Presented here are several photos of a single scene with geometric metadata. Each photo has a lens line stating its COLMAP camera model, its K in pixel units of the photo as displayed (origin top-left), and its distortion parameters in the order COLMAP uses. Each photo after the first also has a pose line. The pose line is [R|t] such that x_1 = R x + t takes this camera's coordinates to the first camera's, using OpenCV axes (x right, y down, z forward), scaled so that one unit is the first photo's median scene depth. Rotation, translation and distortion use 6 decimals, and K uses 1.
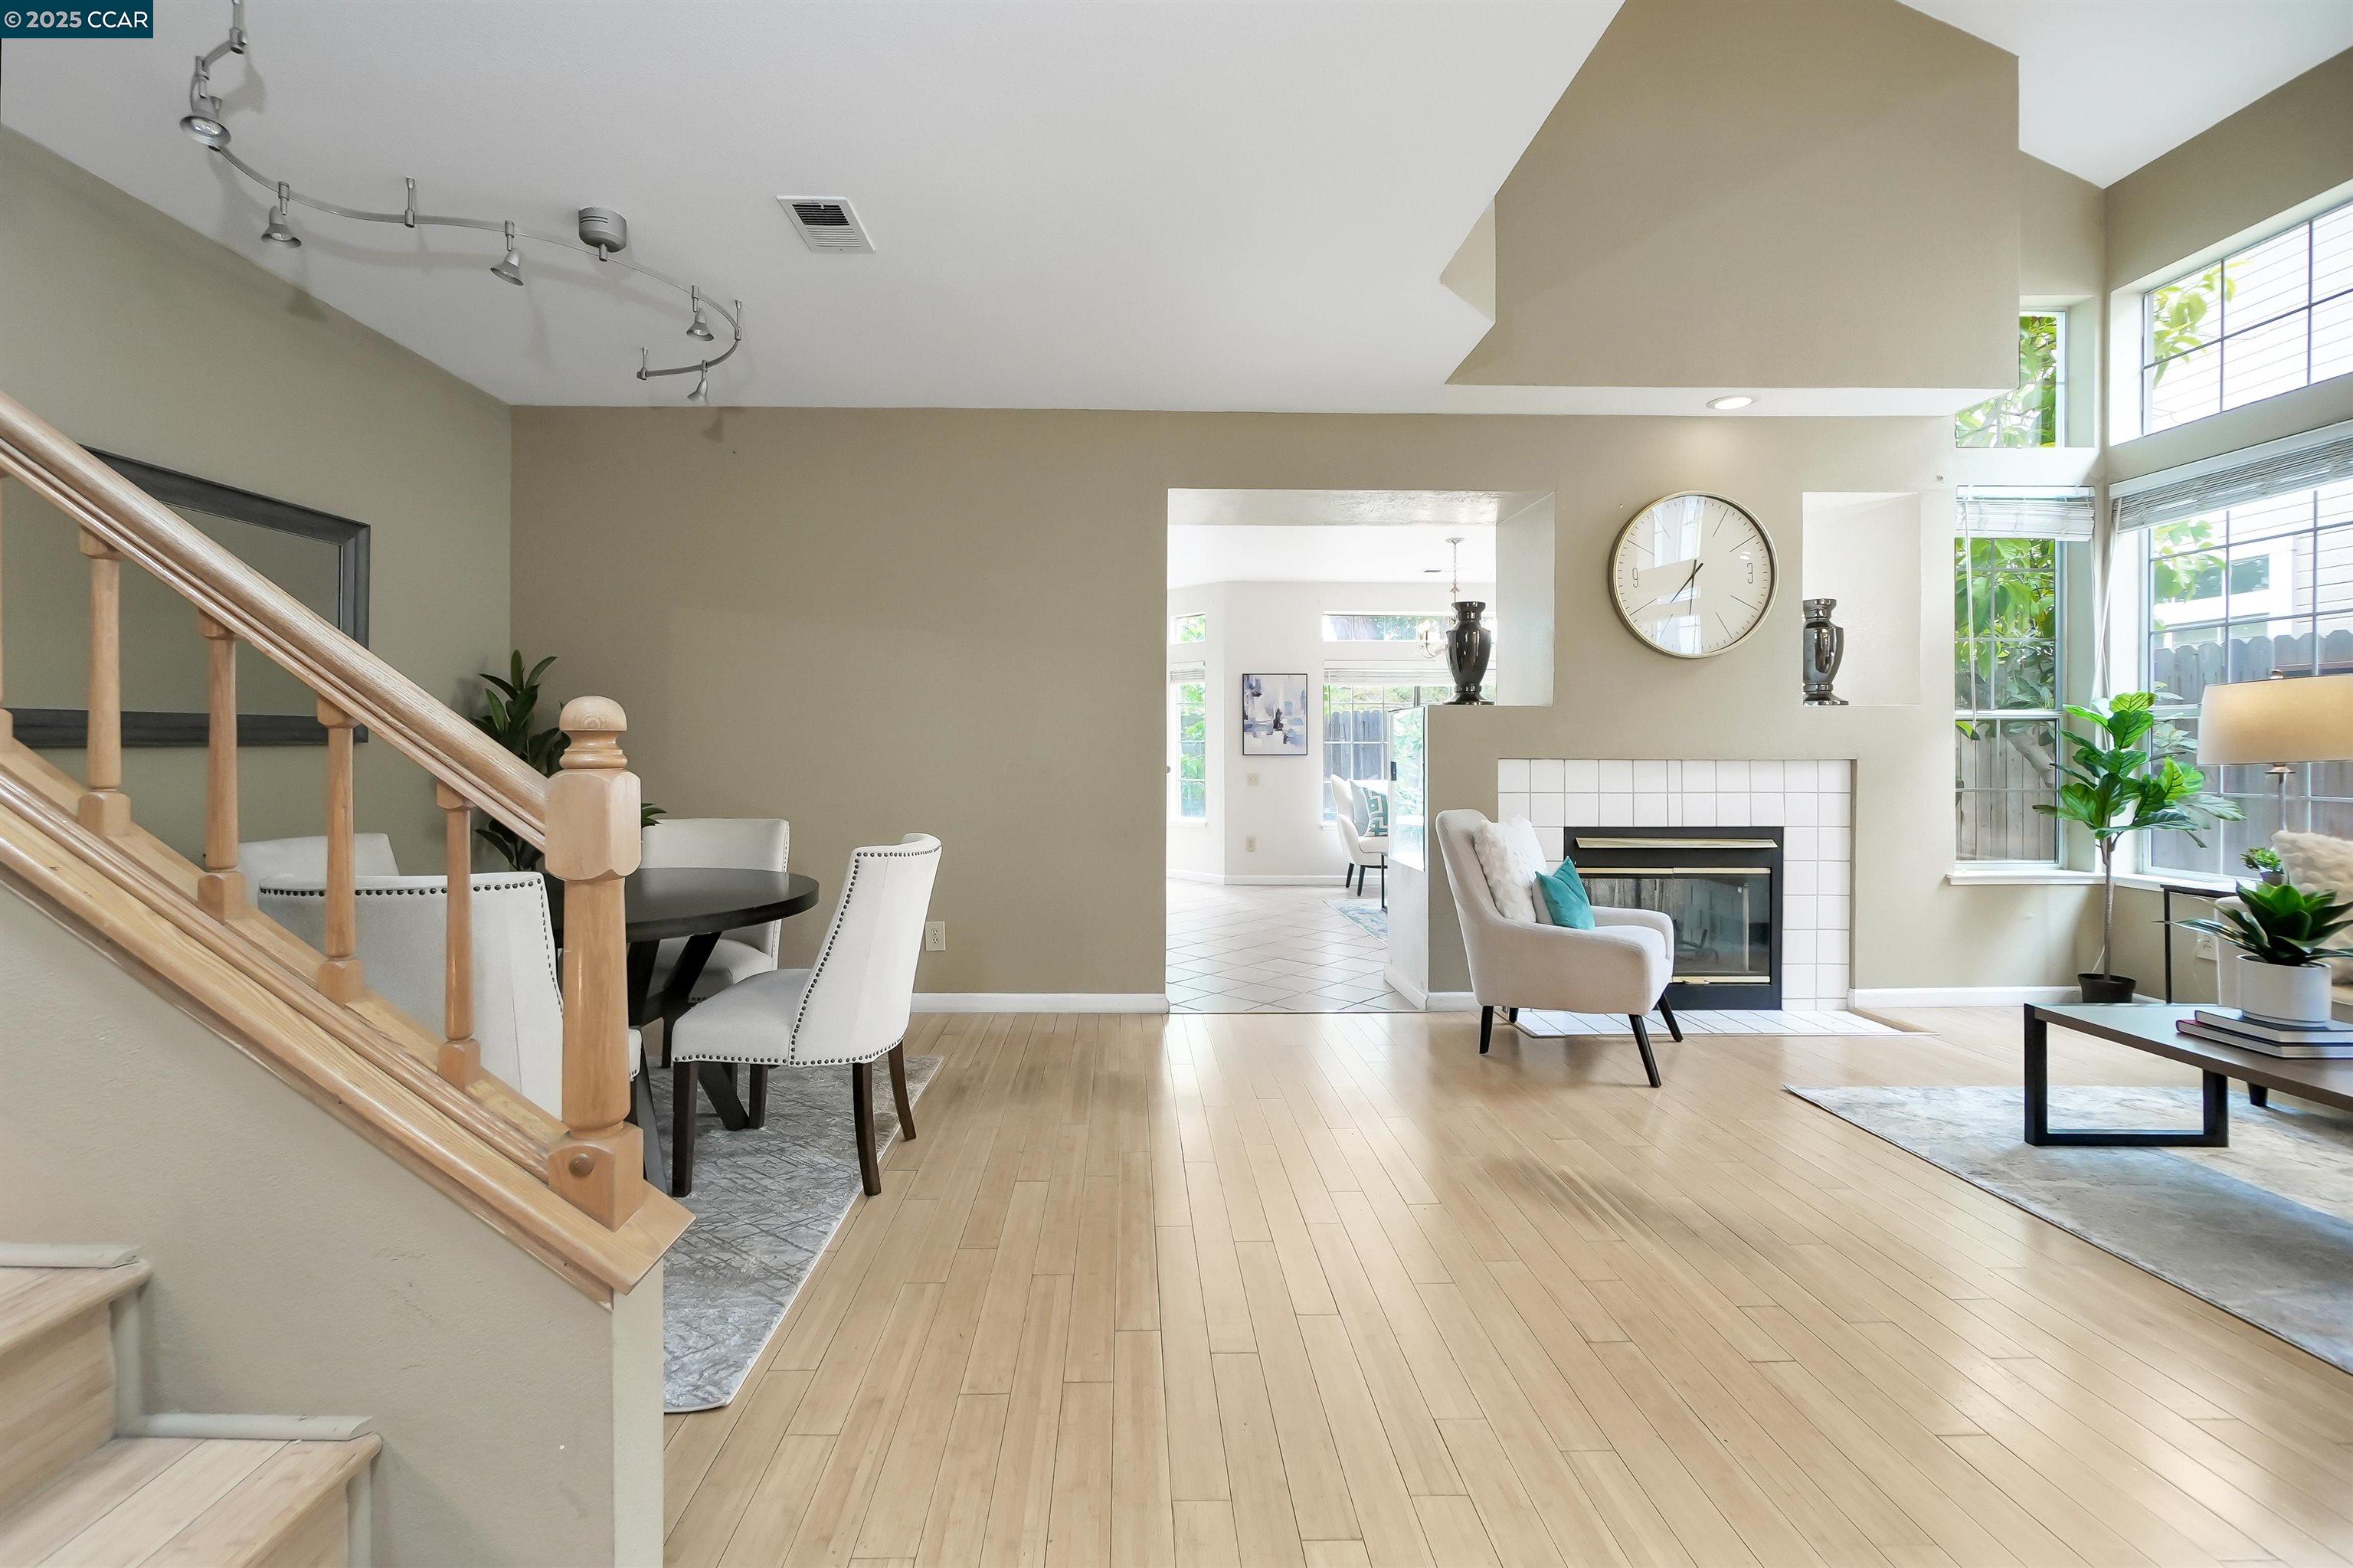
lens RADIAL K [[1014.7, 0, 1165.3], [0, 1014.7, 776.3], [0, 0, 1]] dist [-0.002537, 0.000008]
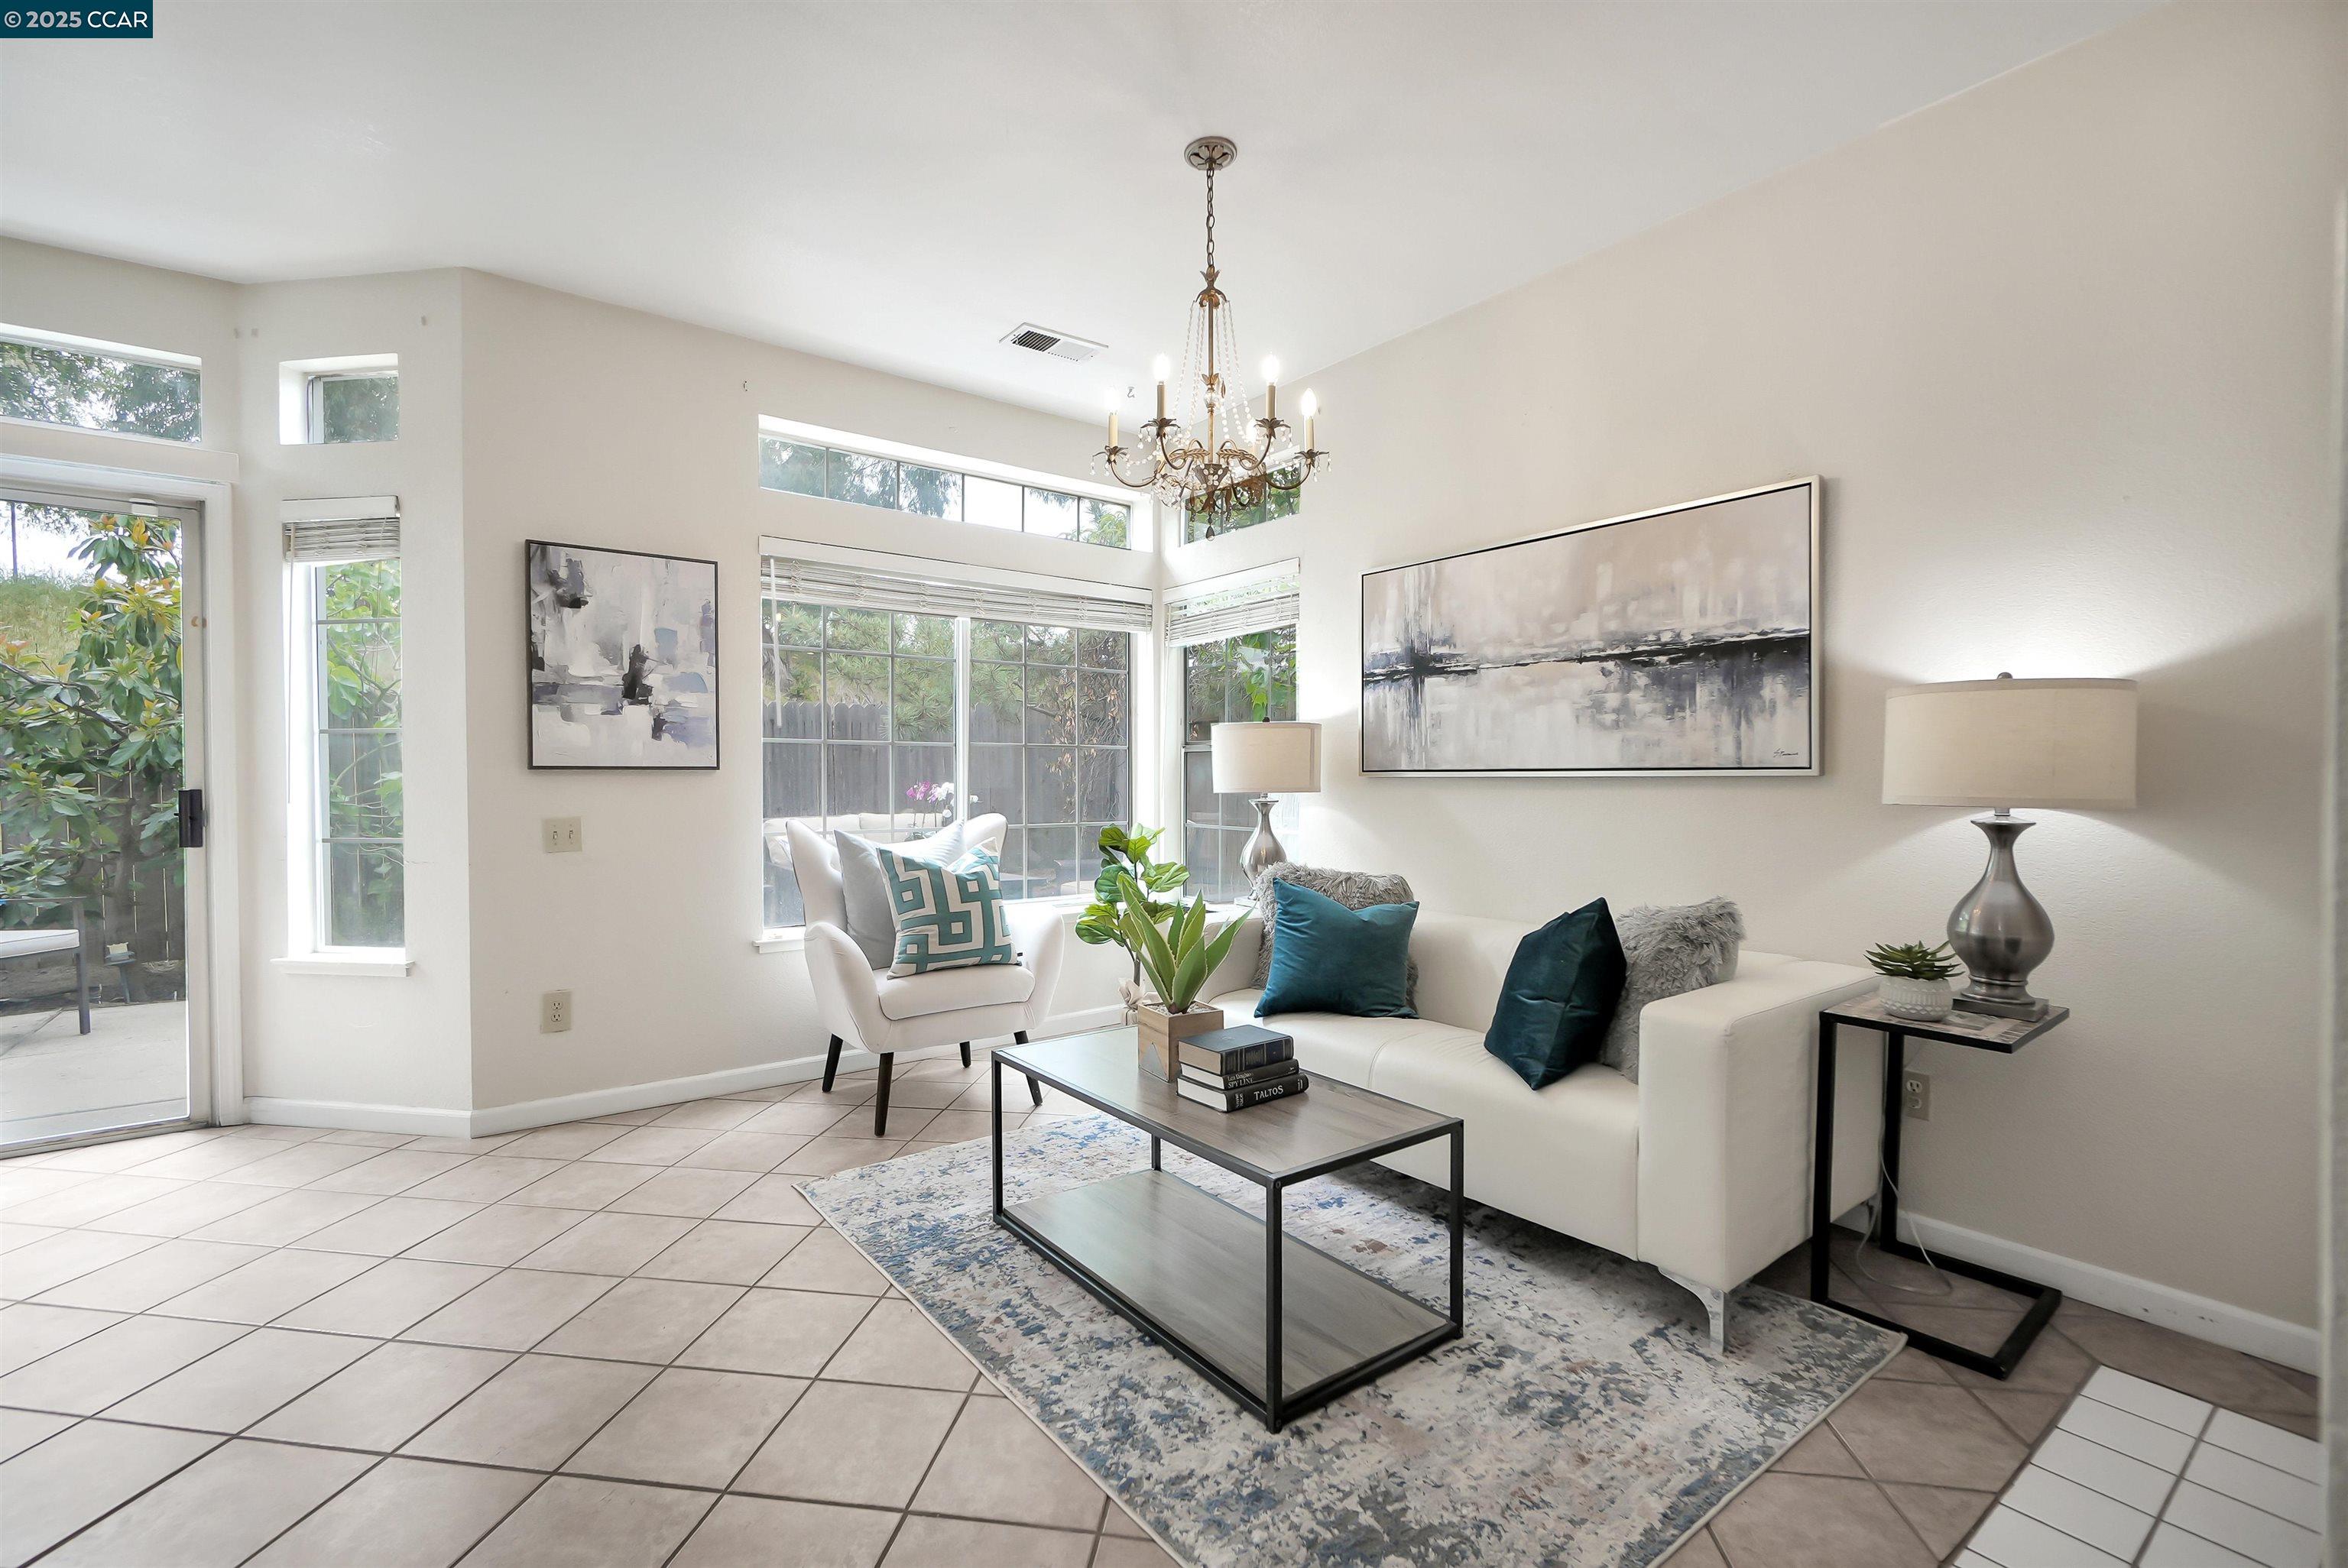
lens RADIAL K [[1012.4, 0, 1162.8], [0, 1012.4, 776.3], [0, 0, 1]] dist [-0.002537, 0.000008]
pose [[0.825803, -0.007869, 0.563904, 0.060165], [0.010144, 0.999948, -0.000902, -0.015450], [-0.563868, 0.006465, 0.825840, 0.579641]]
